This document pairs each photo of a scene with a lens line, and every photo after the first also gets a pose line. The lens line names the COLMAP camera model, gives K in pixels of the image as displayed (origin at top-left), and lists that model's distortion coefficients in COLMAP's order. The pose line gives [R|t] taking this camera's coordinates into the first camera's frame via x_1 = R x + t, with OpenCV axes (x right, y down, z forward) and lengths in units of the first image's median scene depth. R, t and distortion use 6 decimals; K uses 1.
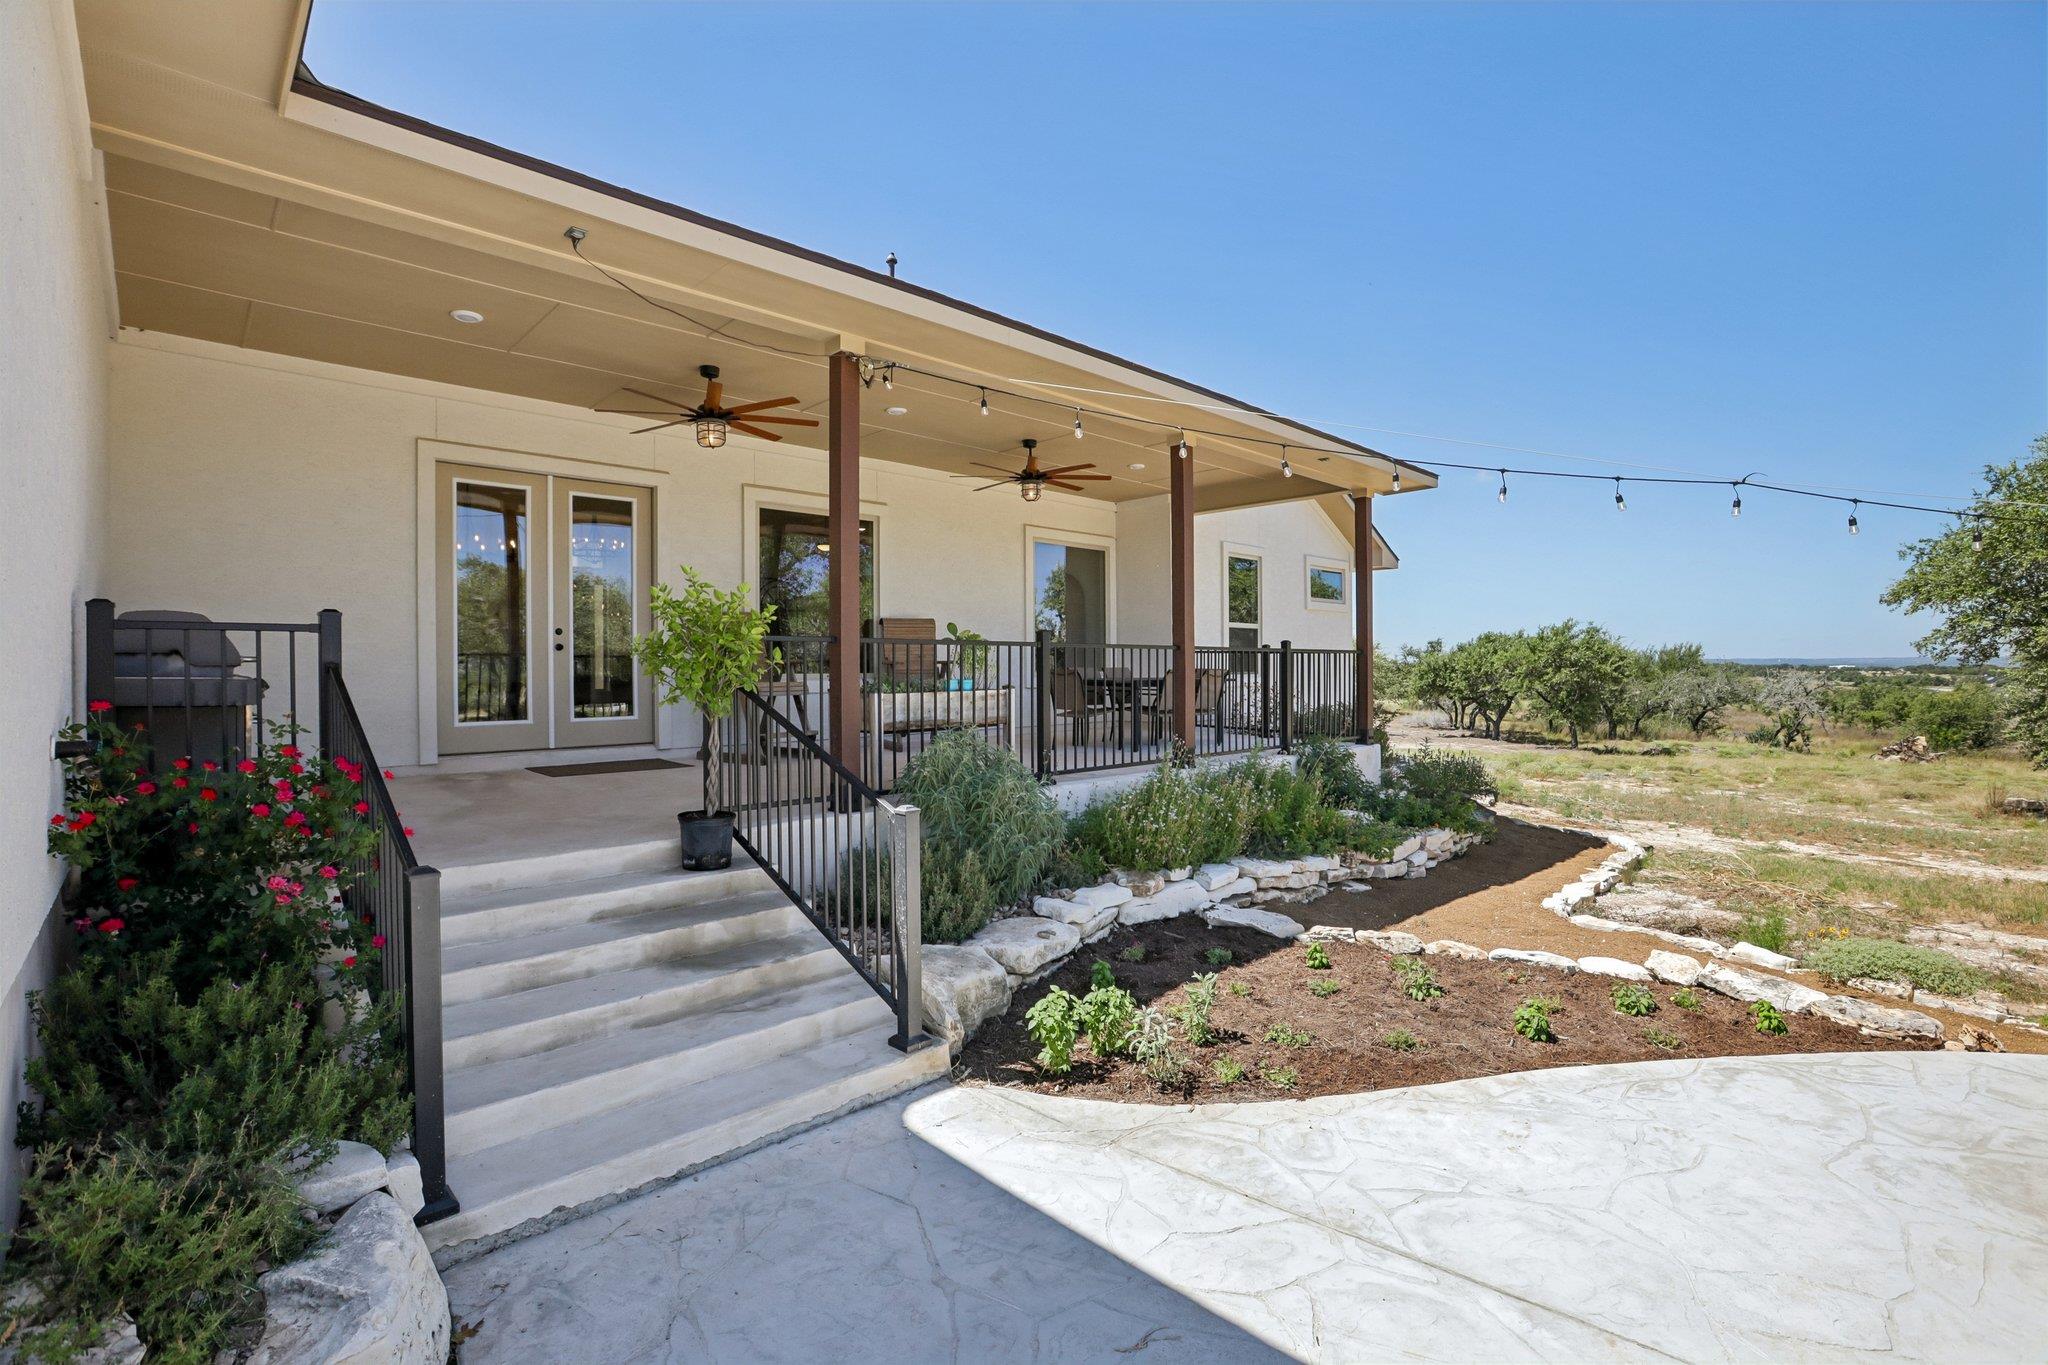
lens RADIAL K [[926.2, 0, 1022.1], [0, 926.2, 679.2], [0, 0, 1]] dist [-0.038571, 0.015017]
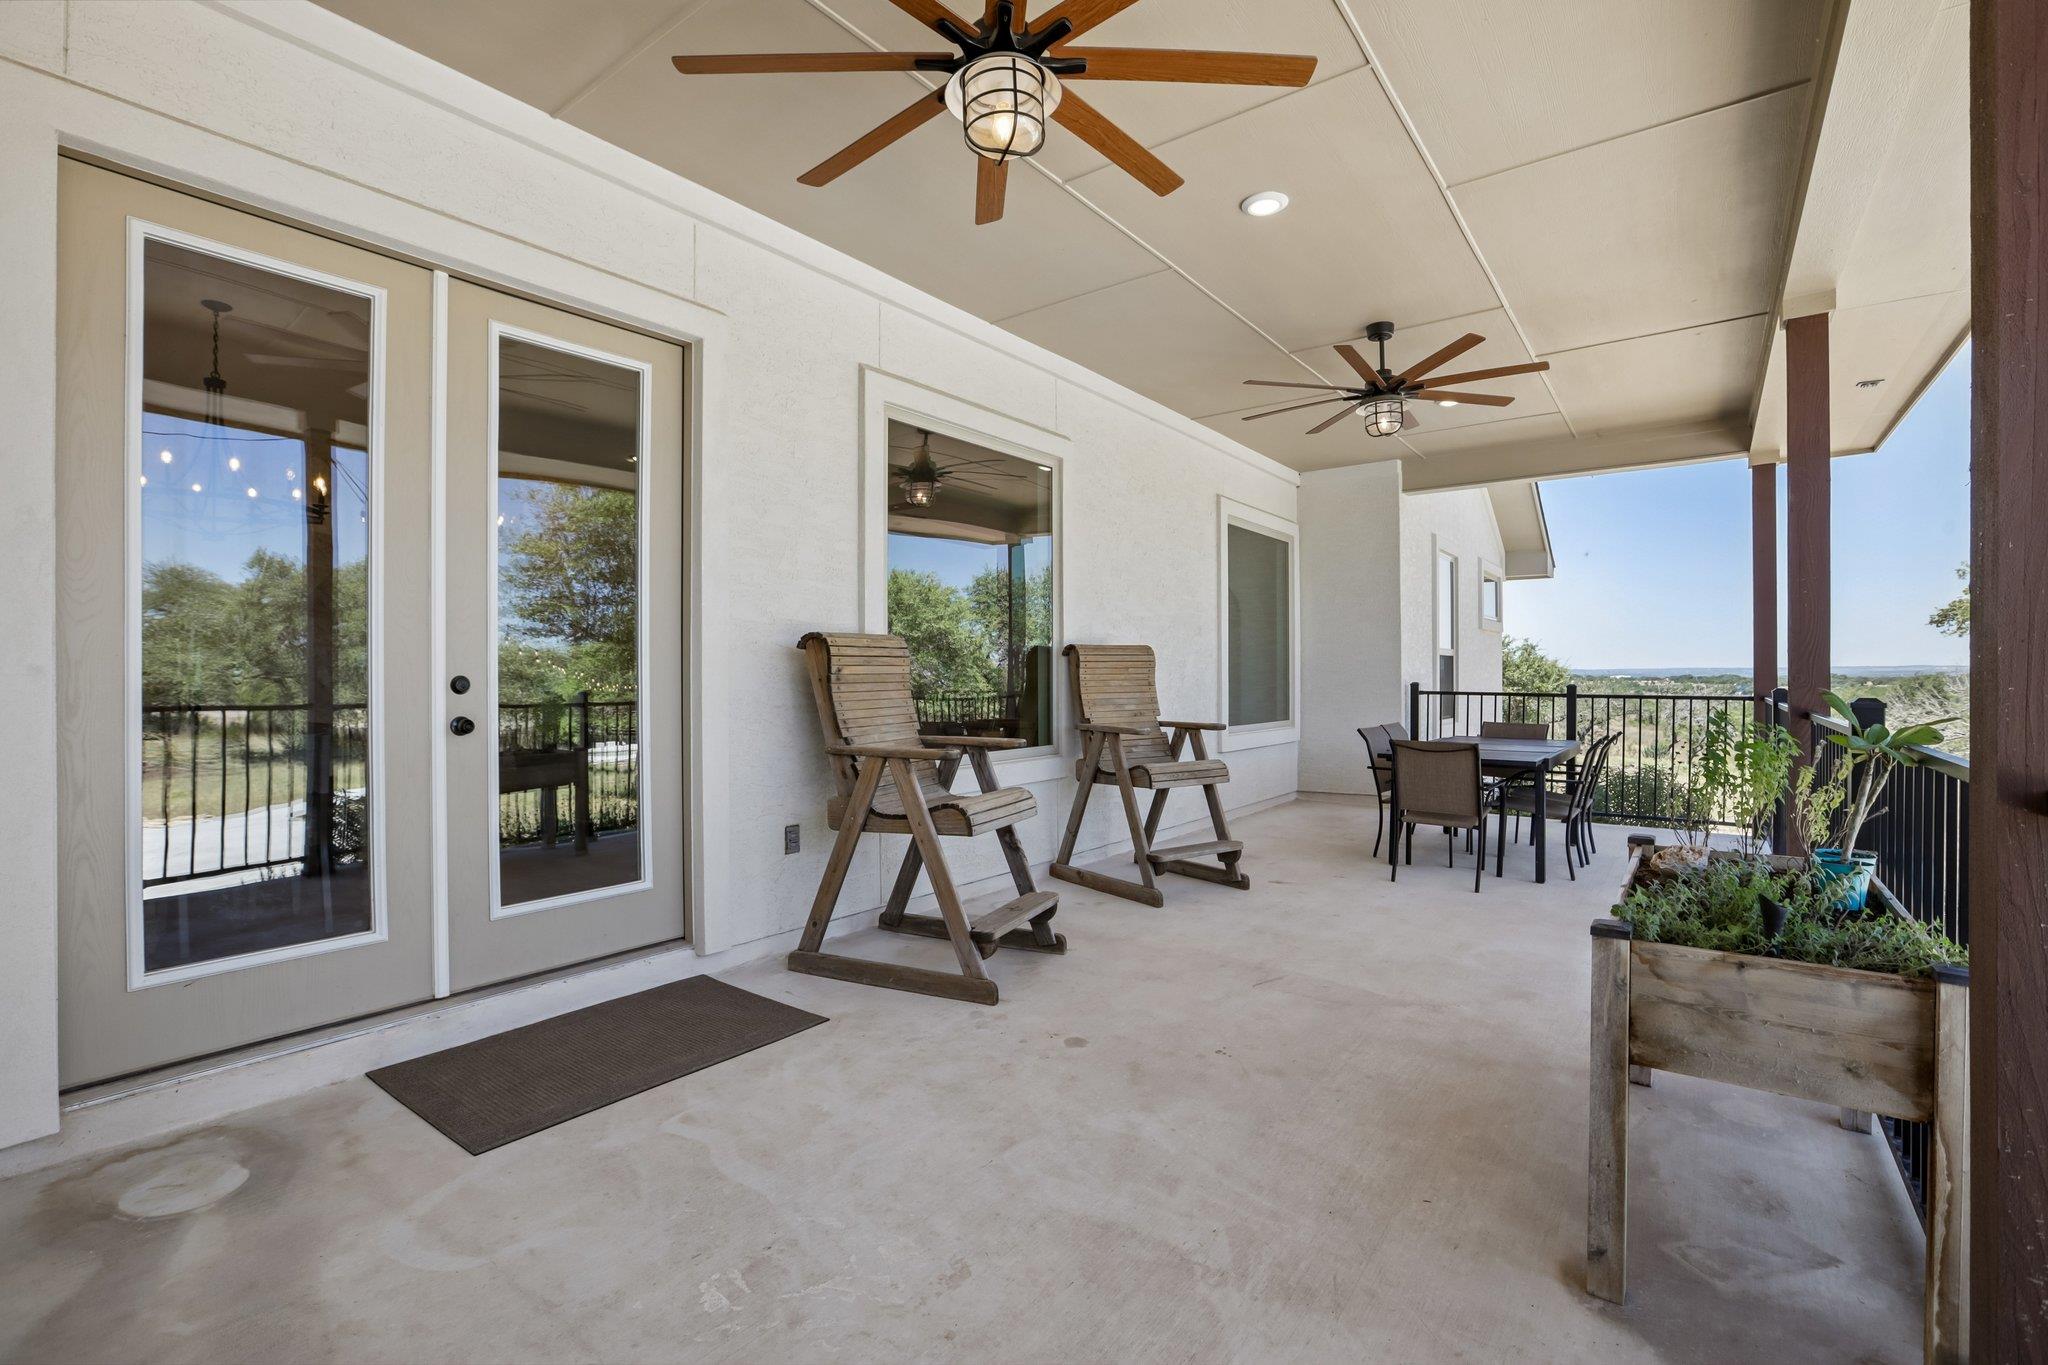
lens RADIAL K [[926.2, 0, 1027.1], [0, 926.2, 680.1], [0, 0, 1]] dist [-0.038571, 0.015017]
pose [[0.986945, 0.004487, 0.160994, -0.243176], [-0.003542, 0.999975, -0.006156, -0.038253], [-0.161018, 0.005505, 0.986936, 0.428130]]
